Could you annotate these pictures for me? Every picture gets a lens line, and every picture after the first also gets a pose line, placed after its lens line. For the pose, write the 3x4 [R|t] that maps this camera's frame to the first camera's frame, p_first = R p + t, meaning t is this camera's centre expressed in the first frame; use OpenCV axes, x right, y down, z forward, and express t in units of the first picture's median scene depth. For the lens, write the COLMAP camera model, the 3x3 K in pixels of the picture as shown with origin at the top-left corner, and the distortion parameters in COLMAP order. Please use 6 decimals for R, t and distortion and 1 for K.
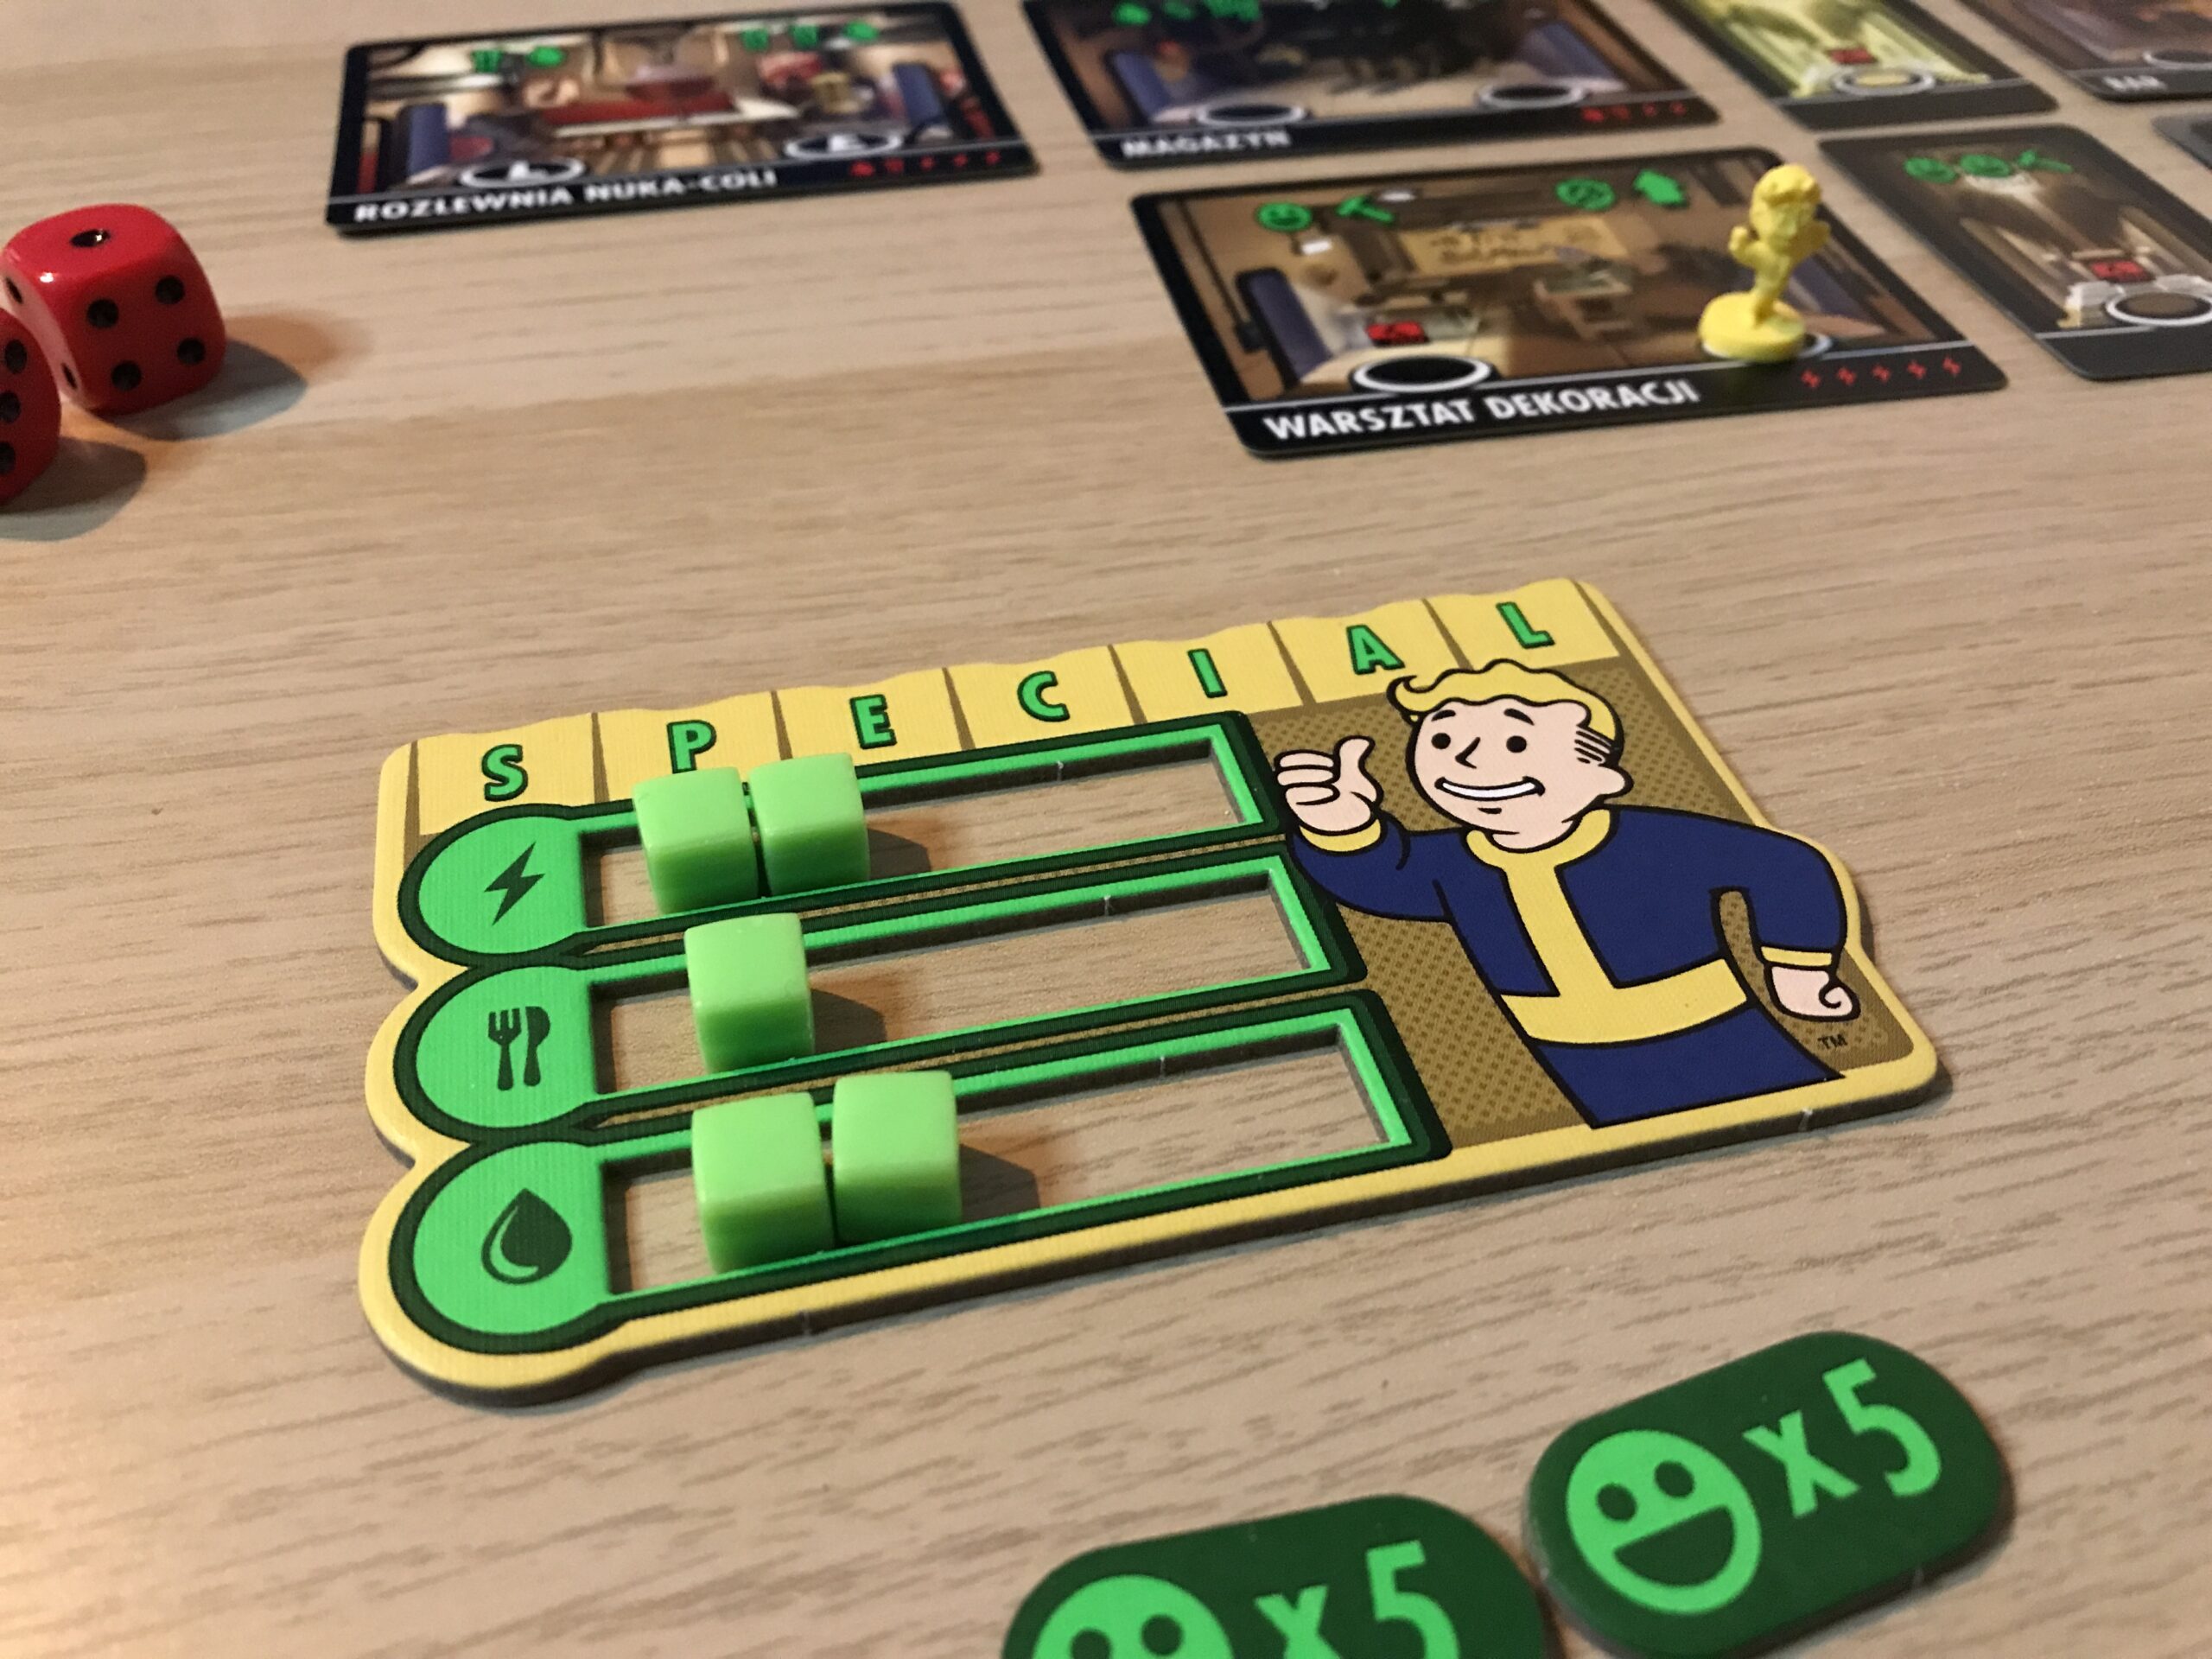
lens RADIAL K [[1874.7, 0, 1106.0], [0, 1874.7, 829.5], [0, 0, 1]] dist [-0.008489, 0.002688]
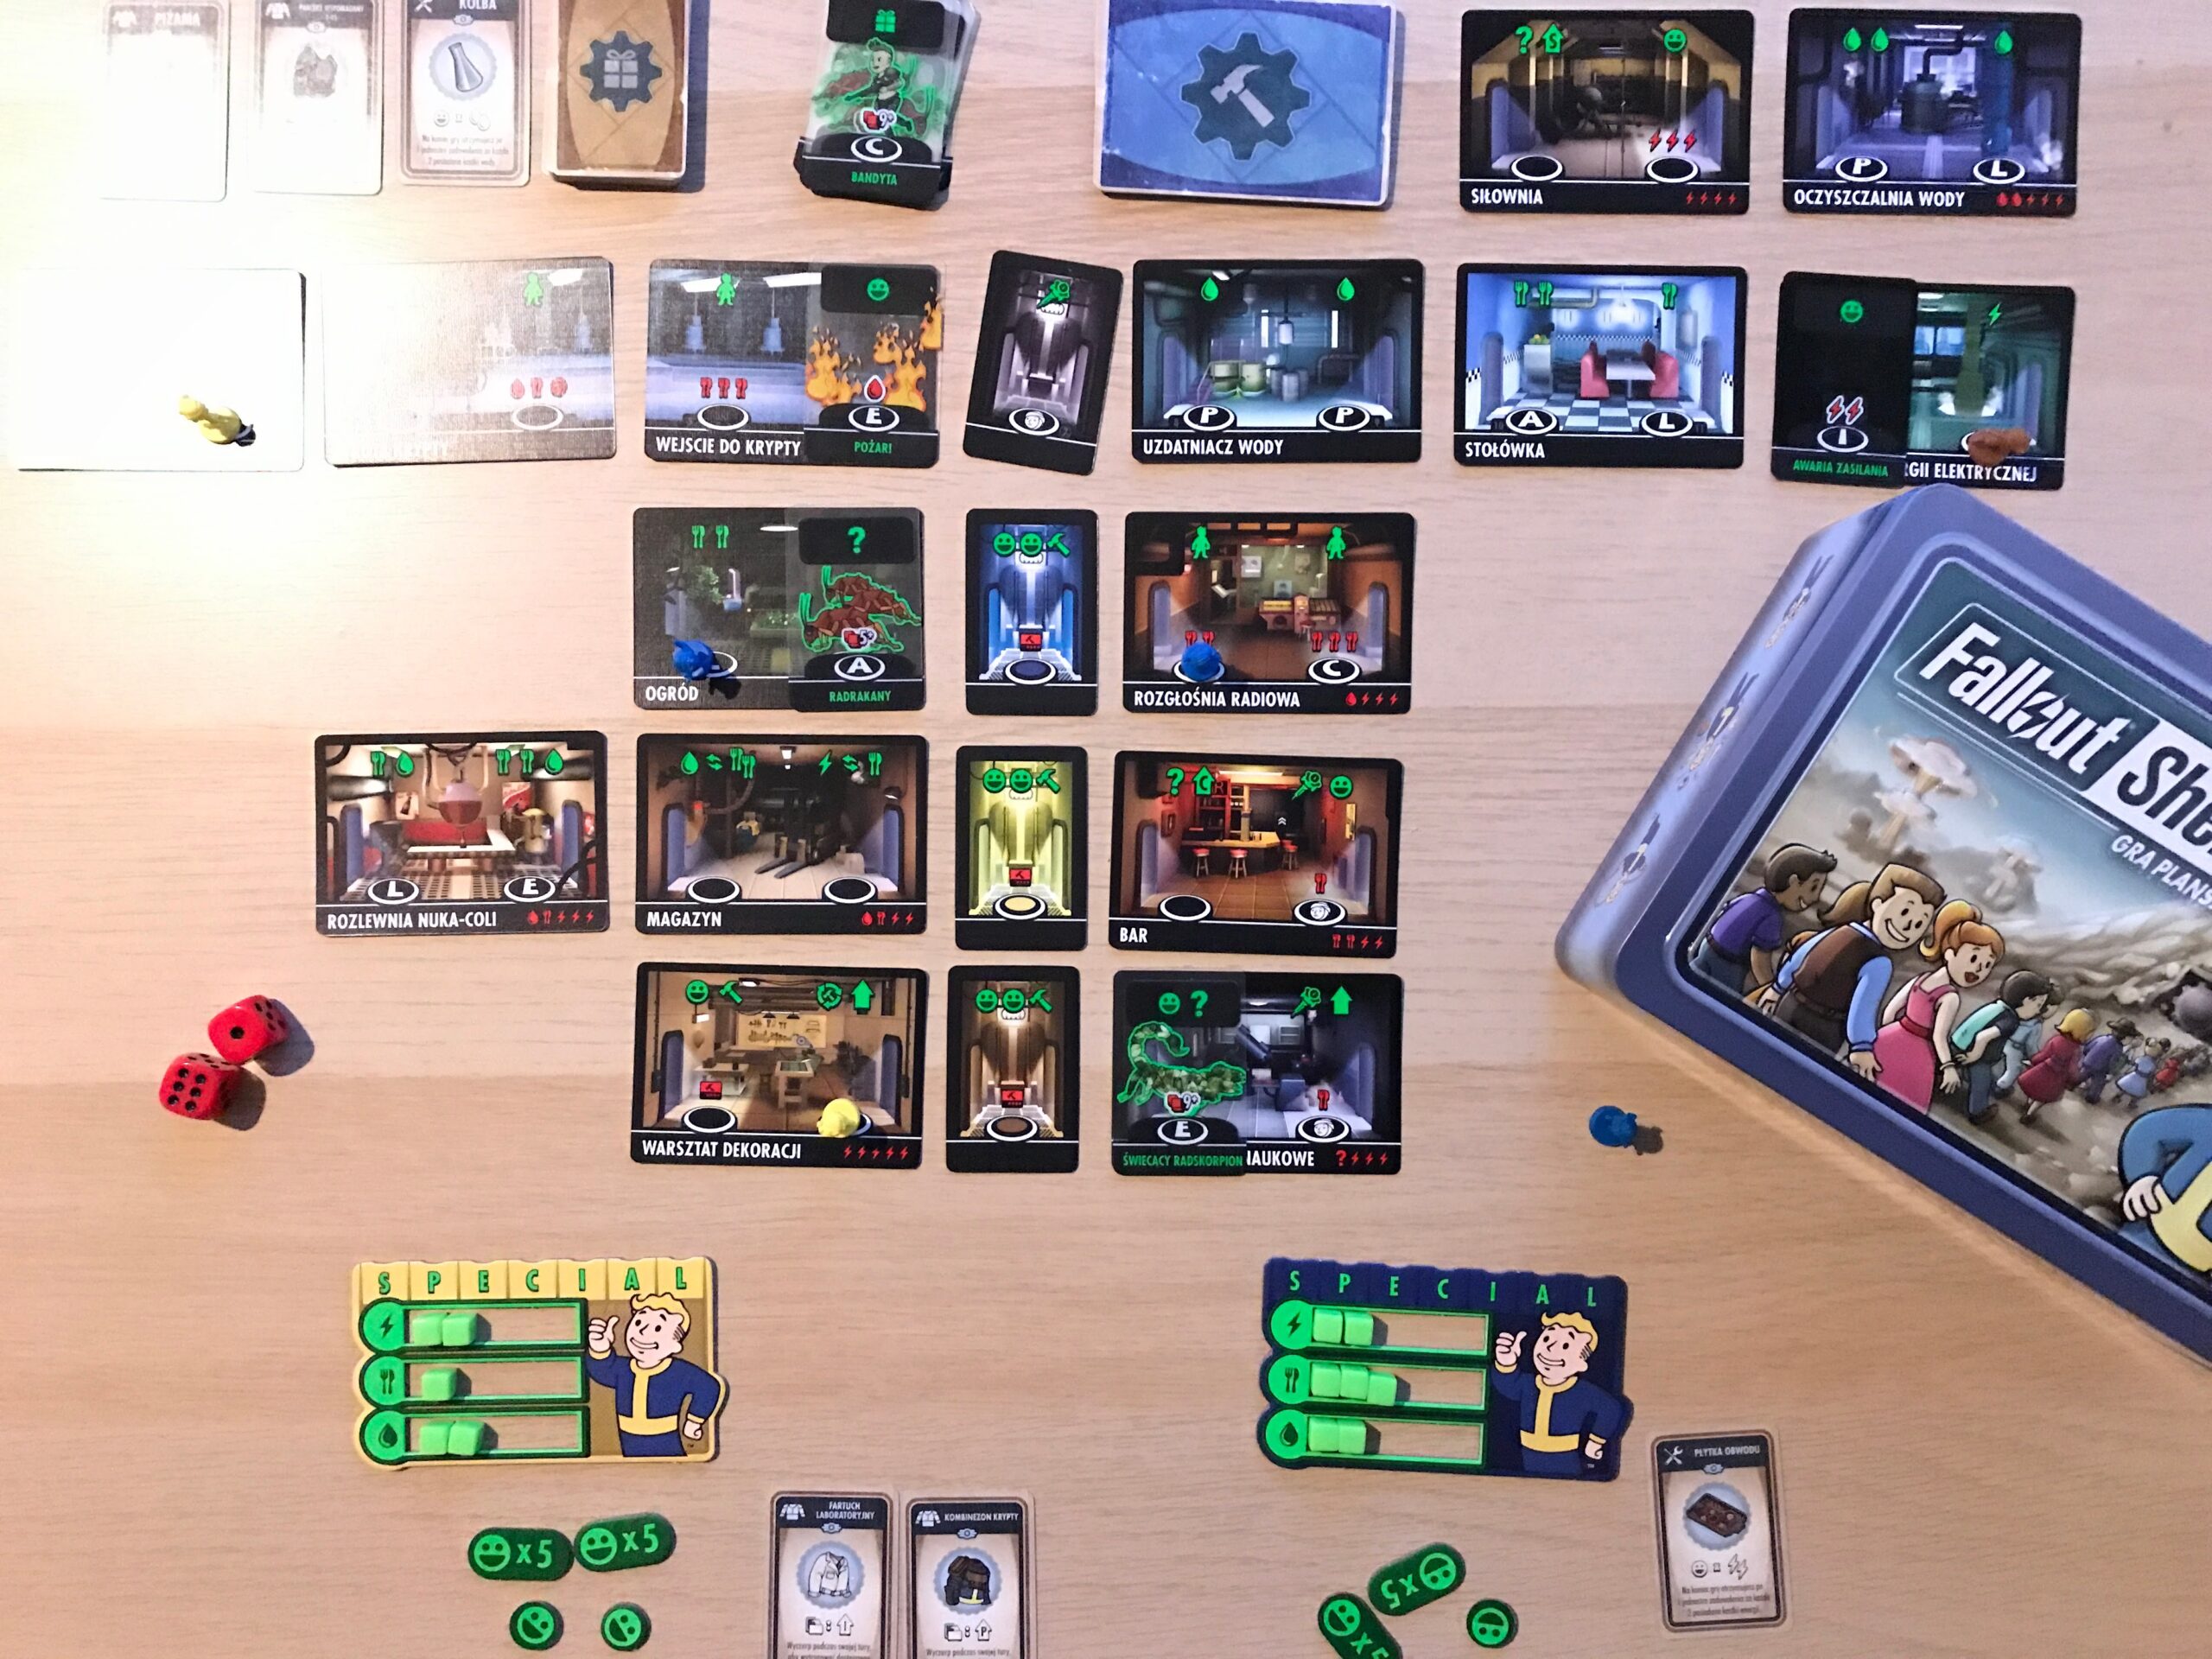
lens RADIAL K [[1819.7, 0, 1106.0], [0, 1819.7, 829.5], [0, 0, 1]] dist [0.123327, -0.478947]
pose [[0.973255, 0.229571, -0.008478, 0.592454], [-0.153753, 0.678358, 0.718464, -2.293010], [0.170690, -0.697945, 0.695512, -0.429136]]
